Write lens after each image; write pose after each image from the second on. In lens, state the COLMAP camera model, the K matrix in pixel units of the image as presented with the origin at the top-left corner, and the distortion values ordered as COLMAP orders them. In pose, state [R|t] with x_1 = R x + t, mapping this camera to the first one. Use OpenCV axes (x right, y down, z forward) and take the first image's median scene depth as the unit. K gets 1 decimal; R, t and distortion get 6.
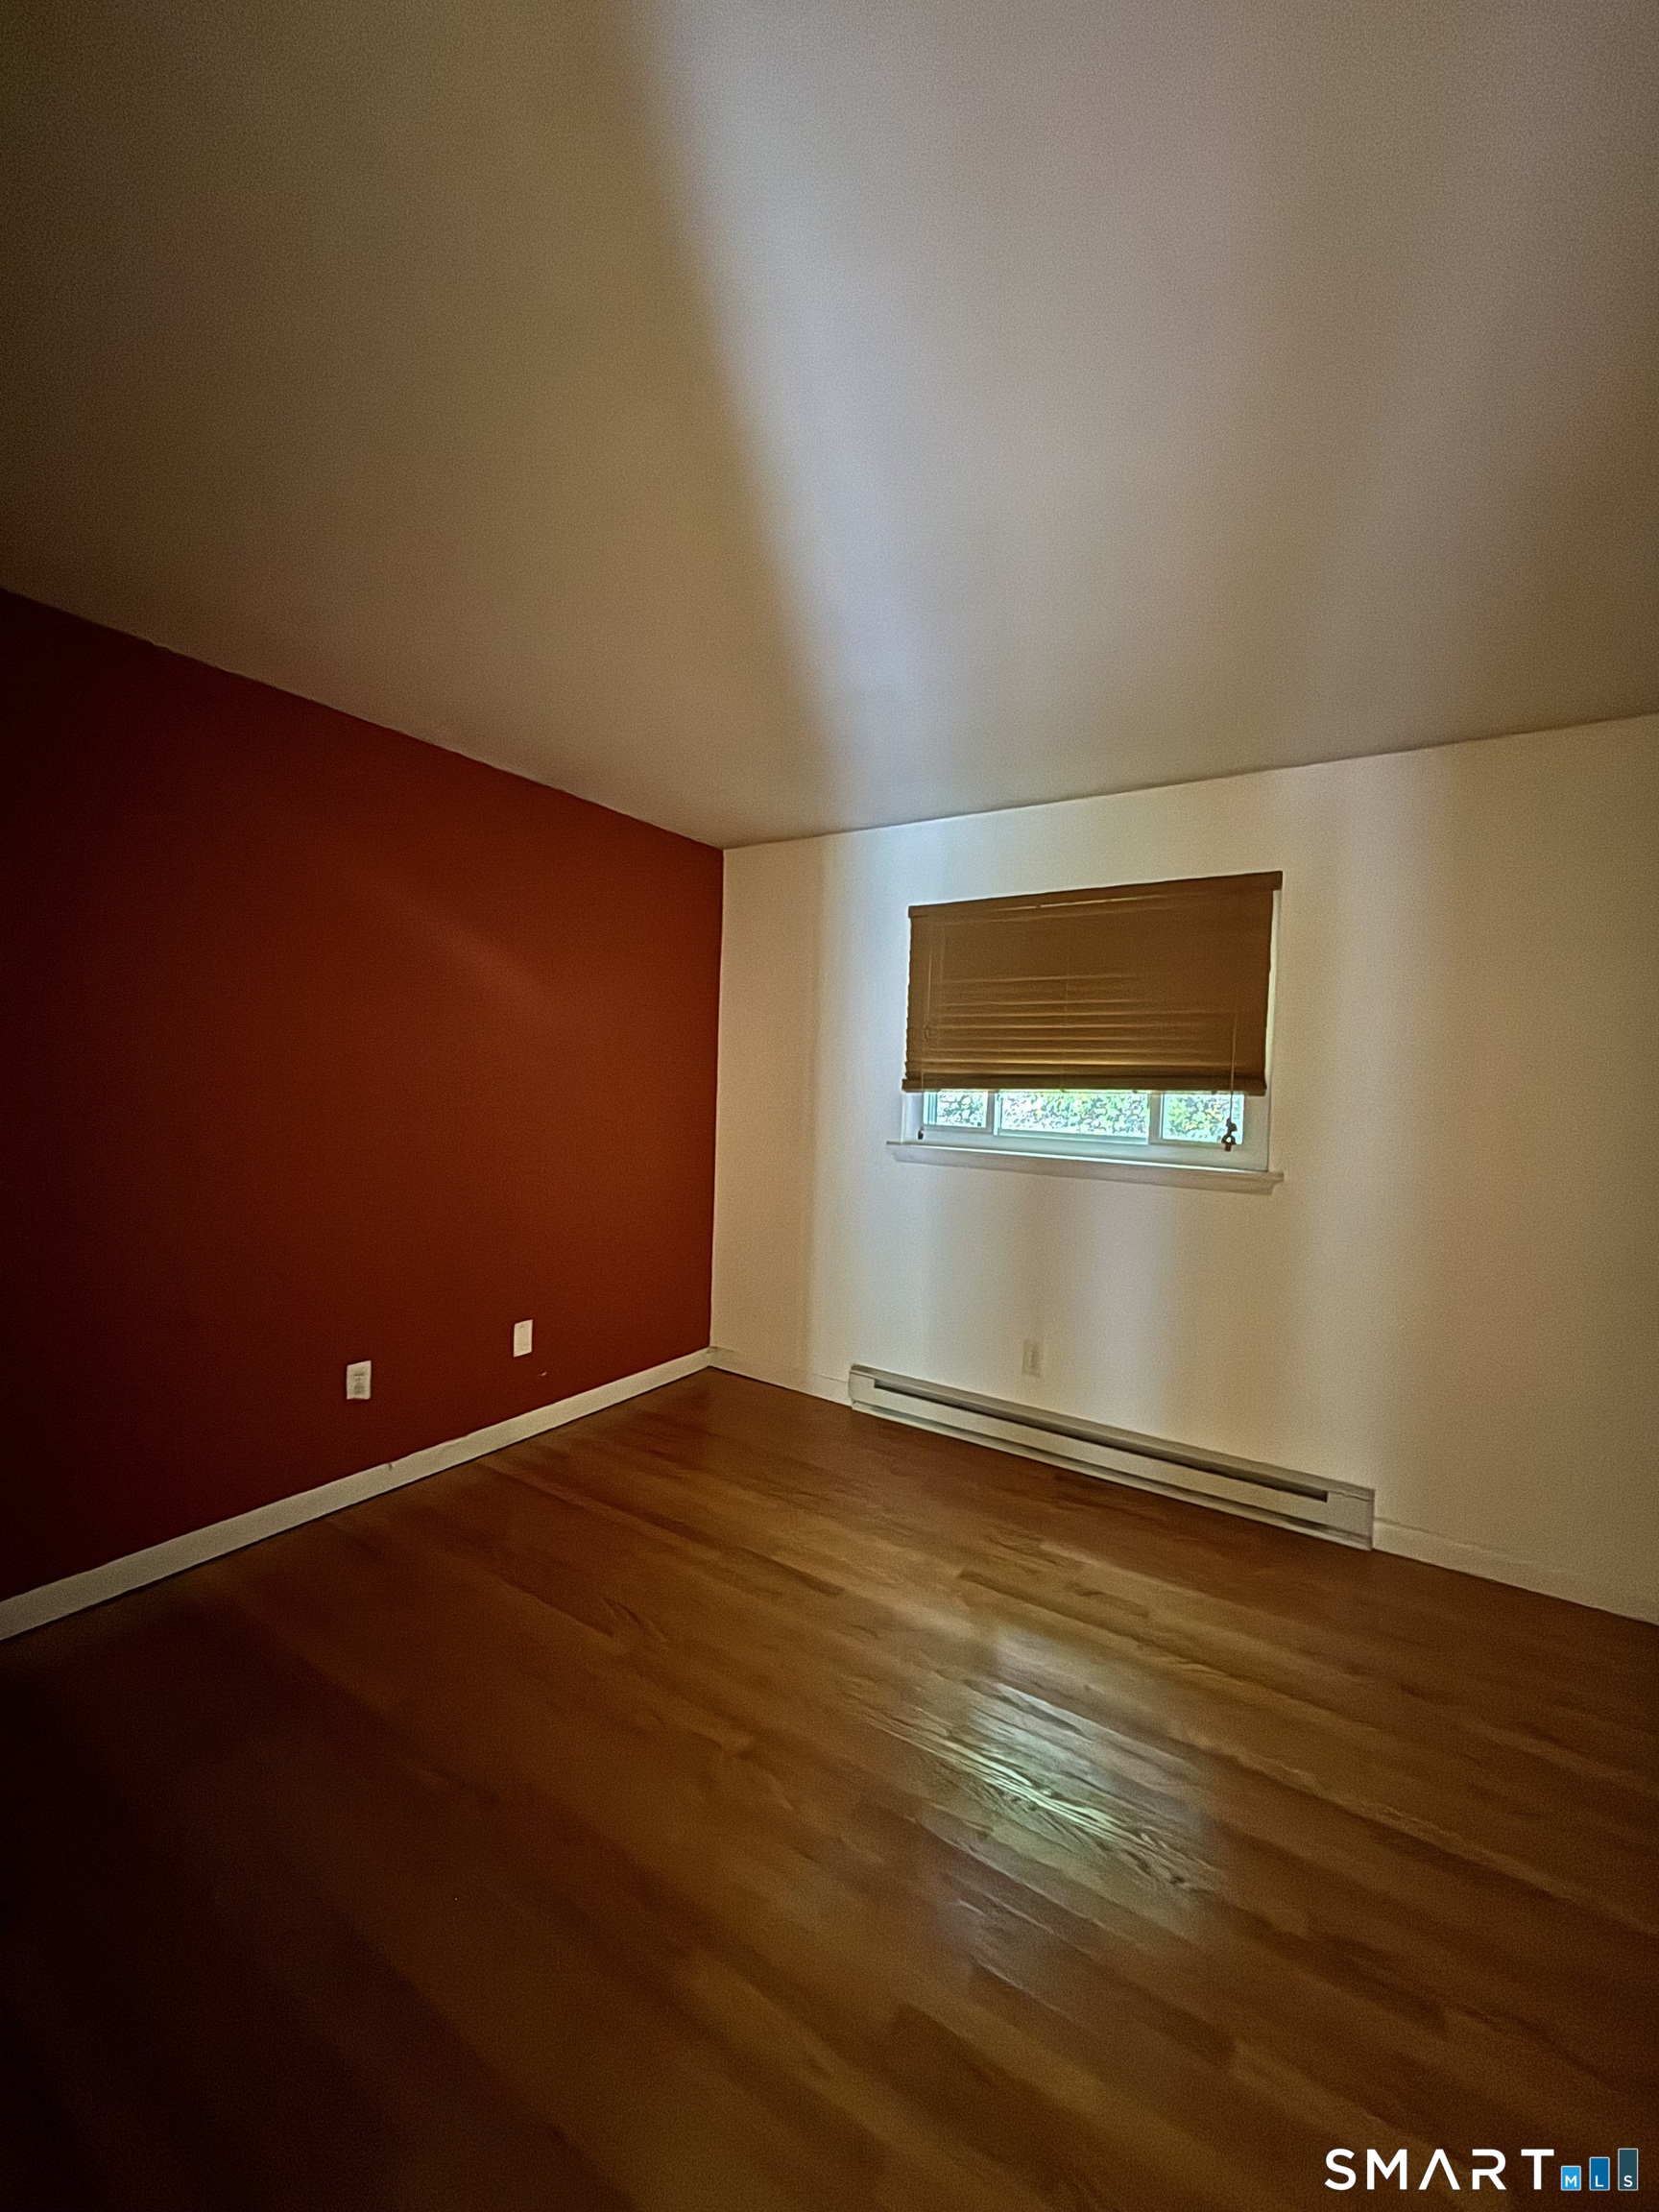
lens RADIAL K [[892.4, 0, 822.0], [0, 892.4, 1103.4], [0, 0, 1]] dist [0.001564, -0.000134]
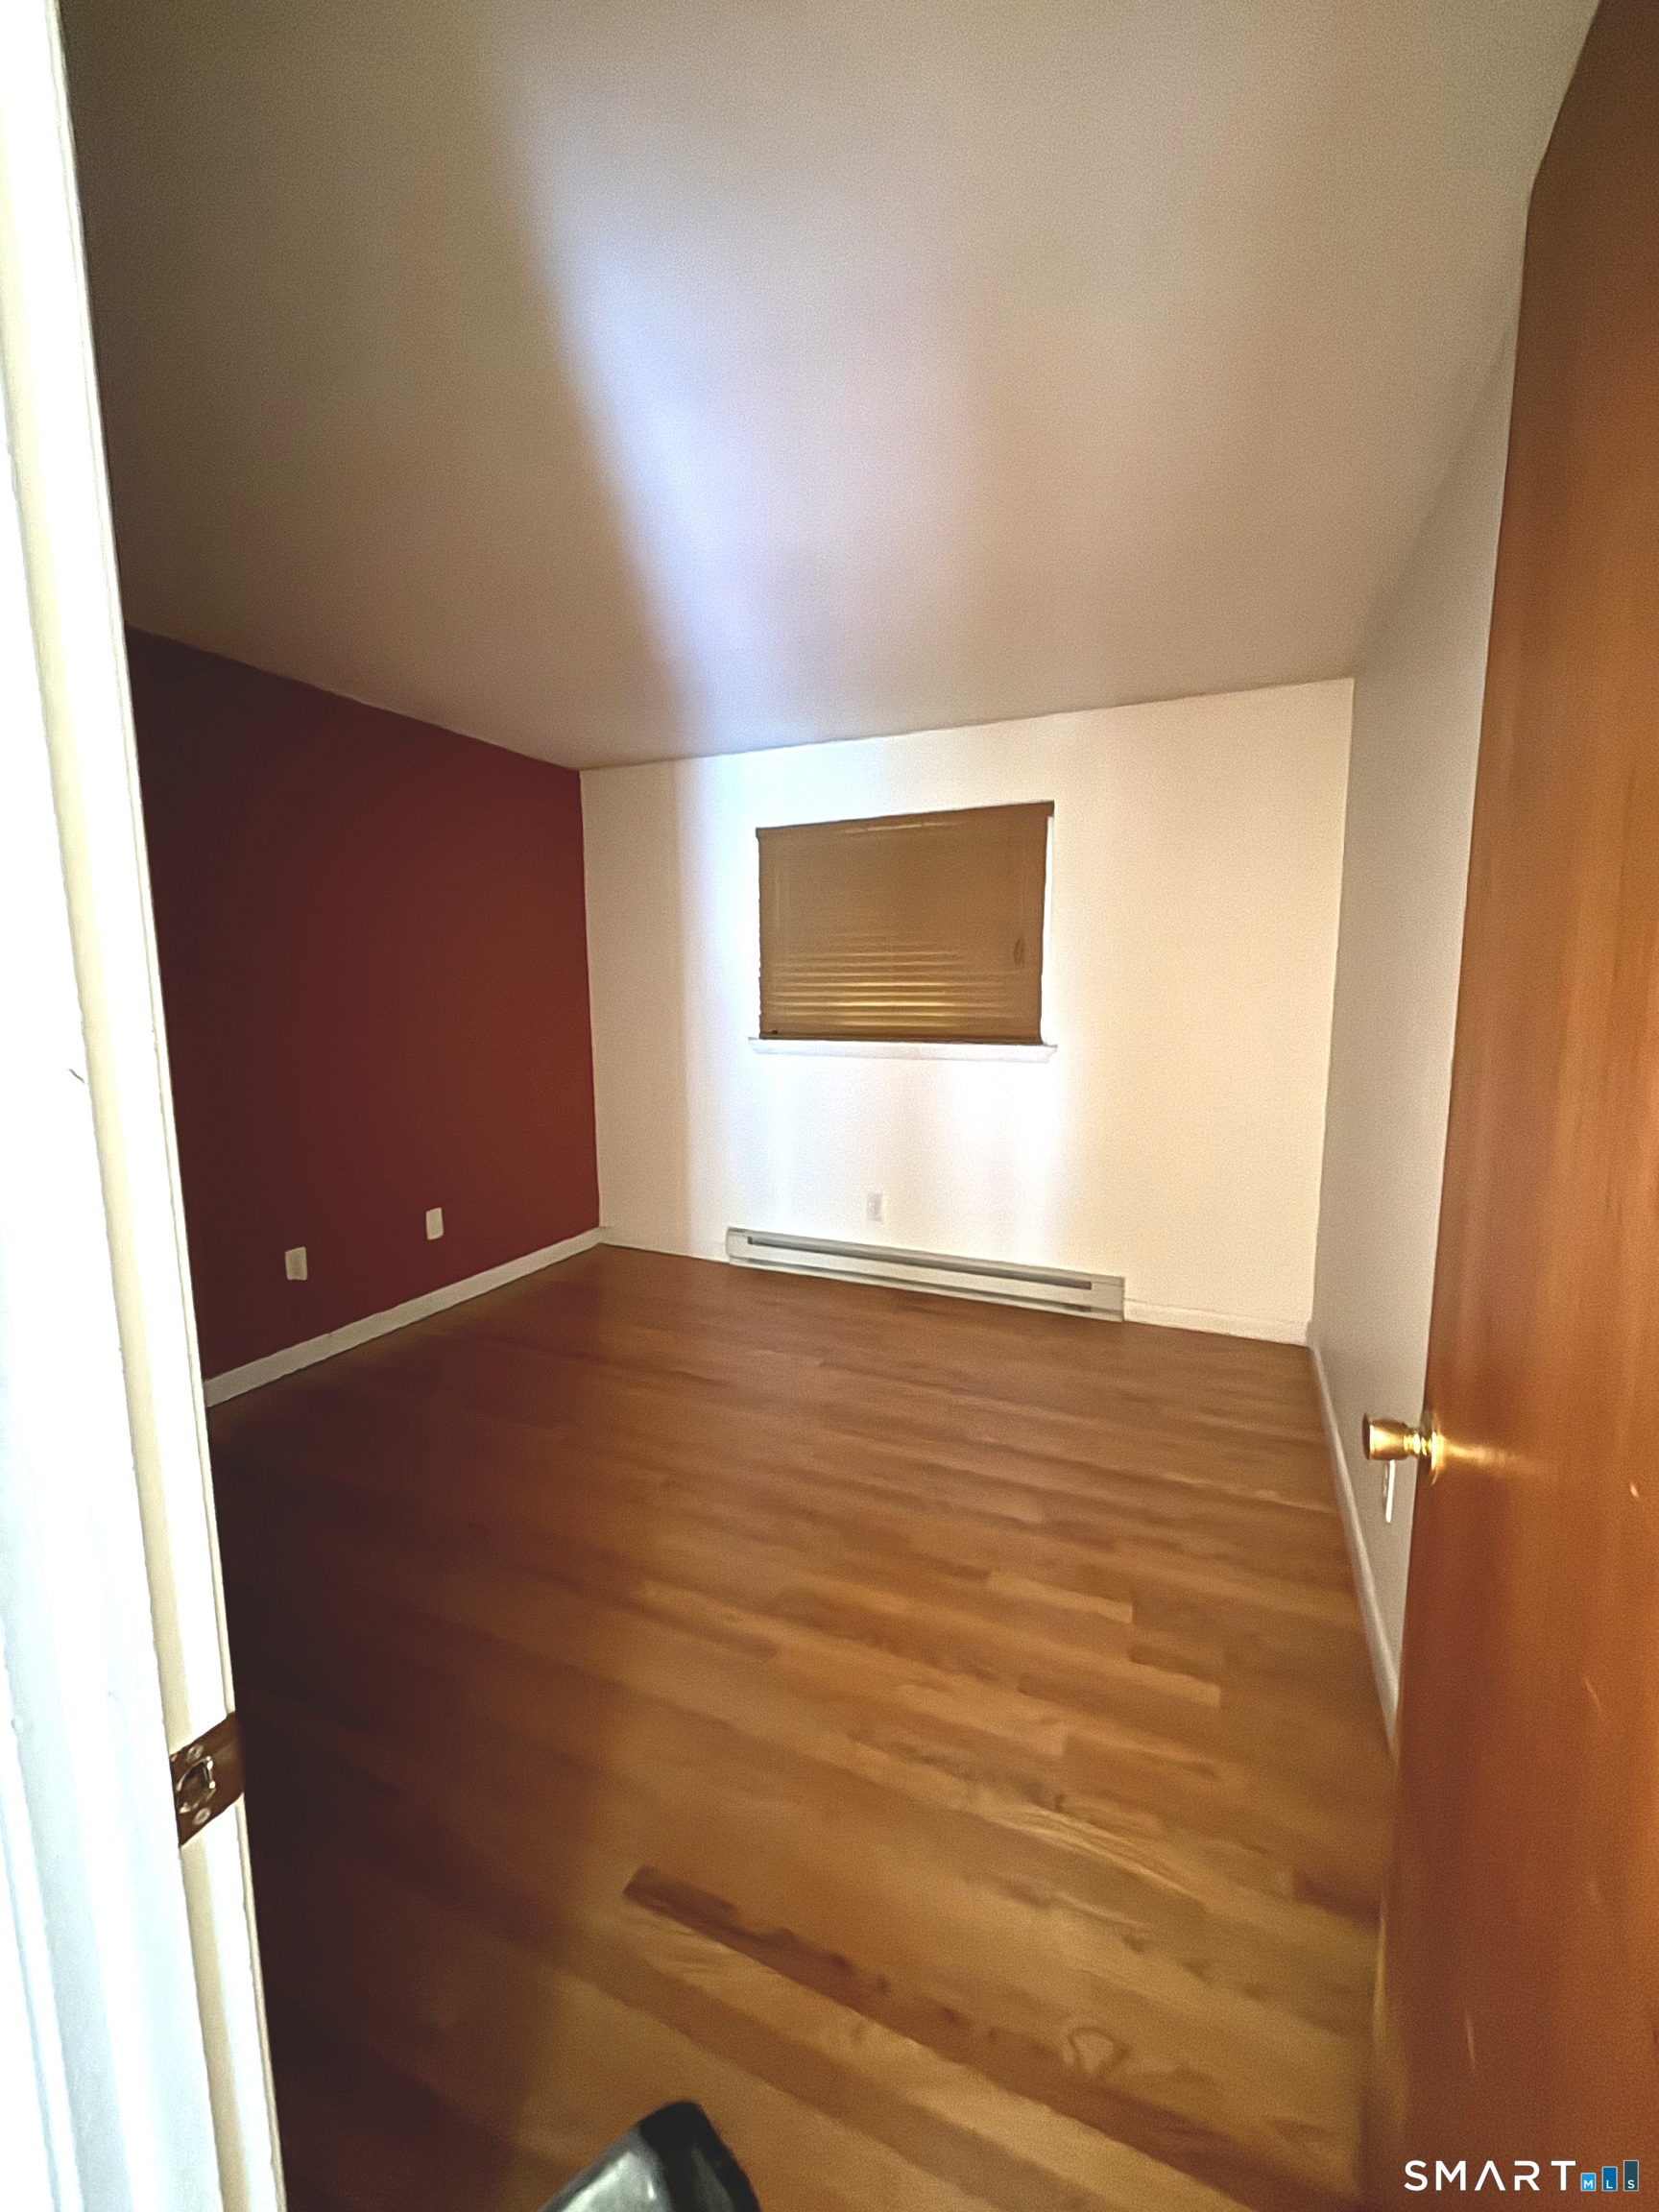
lens RADIAL K [[892.4, 0, 823.8], [0, 892.4, 1110.7], [0, 0, 1]] dist [0.001564, -0.000134]
pose [[0.986603, -0.057884, 0.152523, -0.013582], [0.039462, 0.991849, 0.121151, 0.003880], [-0.158292, -0.113509, 0.980846, -0.181182]]
